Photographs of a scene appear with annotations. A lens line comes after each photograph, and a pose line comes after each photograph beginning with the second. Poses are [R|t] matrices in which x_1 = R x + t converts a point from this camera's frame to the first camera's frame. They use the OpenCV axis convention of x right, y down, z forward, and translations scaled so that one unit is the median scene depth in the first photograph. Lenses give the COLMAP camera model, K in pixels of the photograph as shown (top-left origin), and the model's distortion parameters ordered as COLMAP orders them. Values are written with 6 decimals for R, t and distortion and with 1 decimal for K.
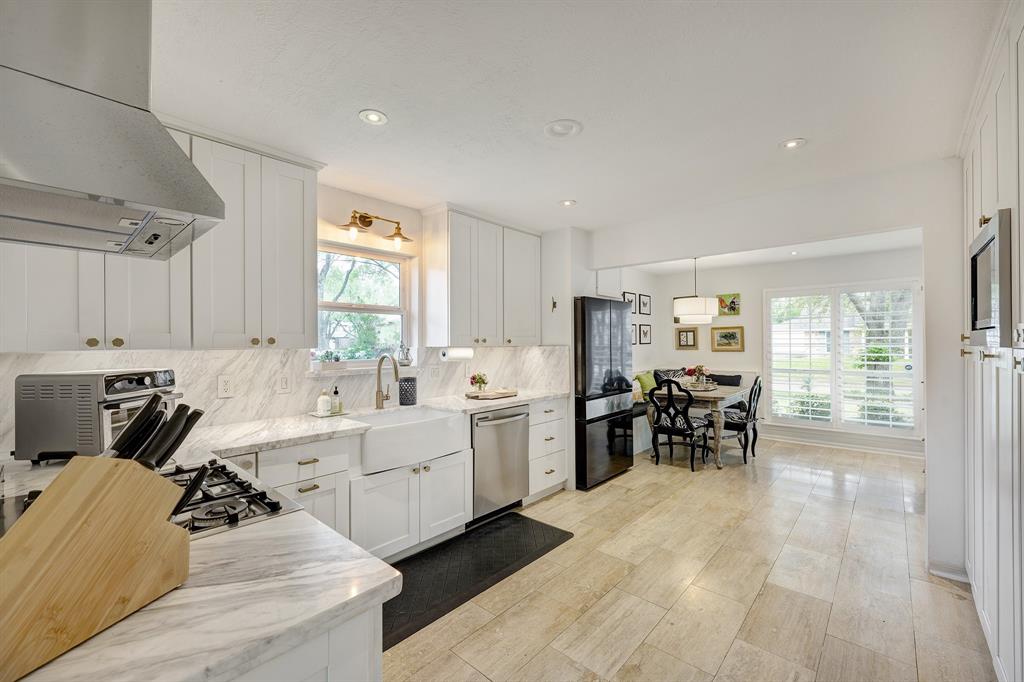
lens RADIAL K [[419.7, 0, 512.0], [0, 419.7, 341.0], [0, 0, 1]] dist [-0.000610, -0.000050]
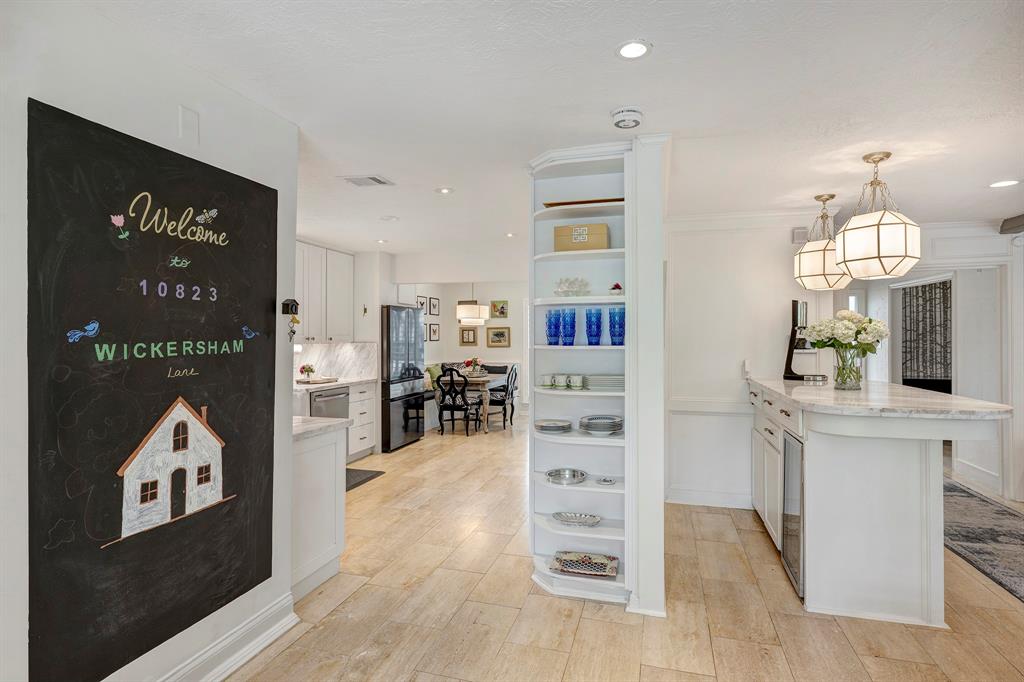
lens RADIAL K [[534.0, 0, 512.0], [0, 534.0, 341.0], [0, 0, 1]] dist [-0.000273, 0.000015]
pose [[0.901198, 0.003335, 0.433394, -0.176173], [-0.008164, 0.999924, 0.009282, -0.010491], [-0.433330, -0.011903, 0.901157, -0.578452]]
